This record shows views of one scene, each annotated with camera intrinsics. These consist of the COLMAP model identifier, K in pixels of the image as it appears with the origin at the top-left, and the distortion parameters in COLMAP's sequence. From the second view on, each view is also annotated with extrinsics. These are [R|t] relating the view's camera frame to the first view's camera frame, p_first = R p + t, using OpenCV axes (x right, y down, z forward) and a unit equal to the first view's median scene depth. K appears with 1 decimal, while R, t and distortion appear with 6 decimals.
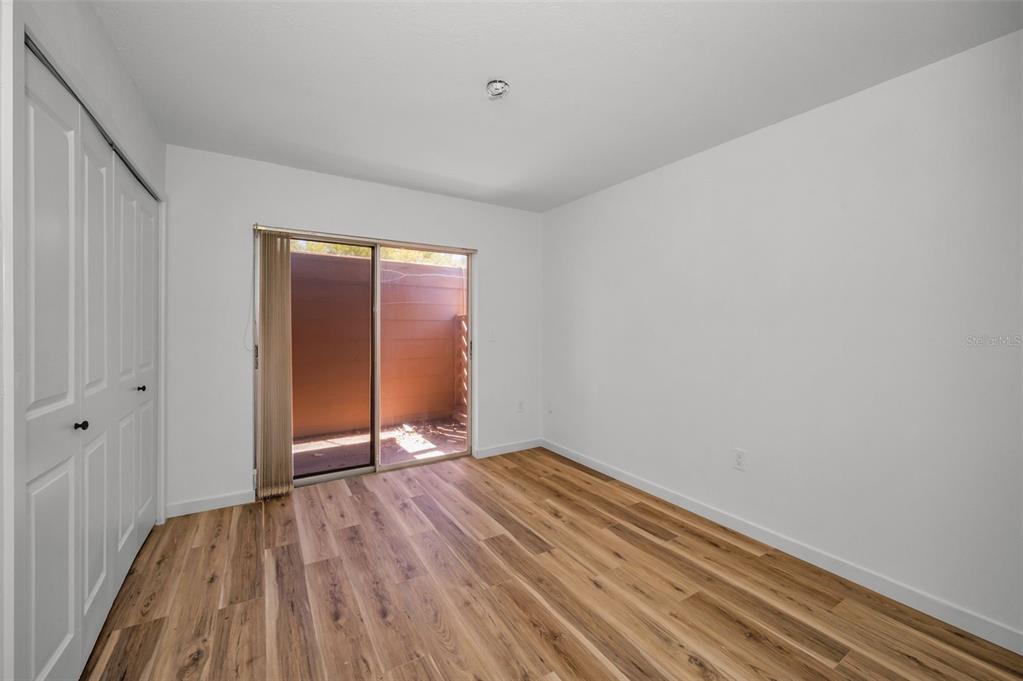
lens RADIAL K [[408.2, 0, 513.2], [0, 408.2, 335.8], [0, 0, 1]] dist [0.002662, 0.000225]
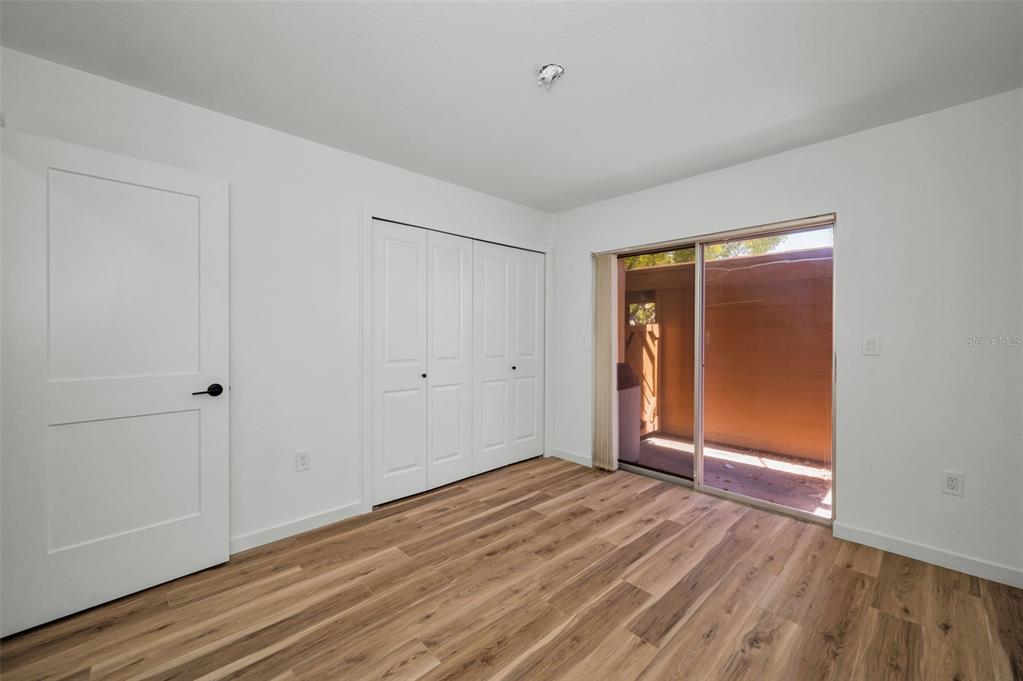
lens RADIAL K [[408.2, 0, 512.5], [0, 408.2, 335.0], [0, 0, 1]] dist [0.002662, 0.000225]
pose [[0.210295, 0.001567, -0.977637, 0.654763], [-0.025369, 0.999671, -0.003855, -0.001057], [0.977309, 0.025612, 0.210265, 0.539592]]
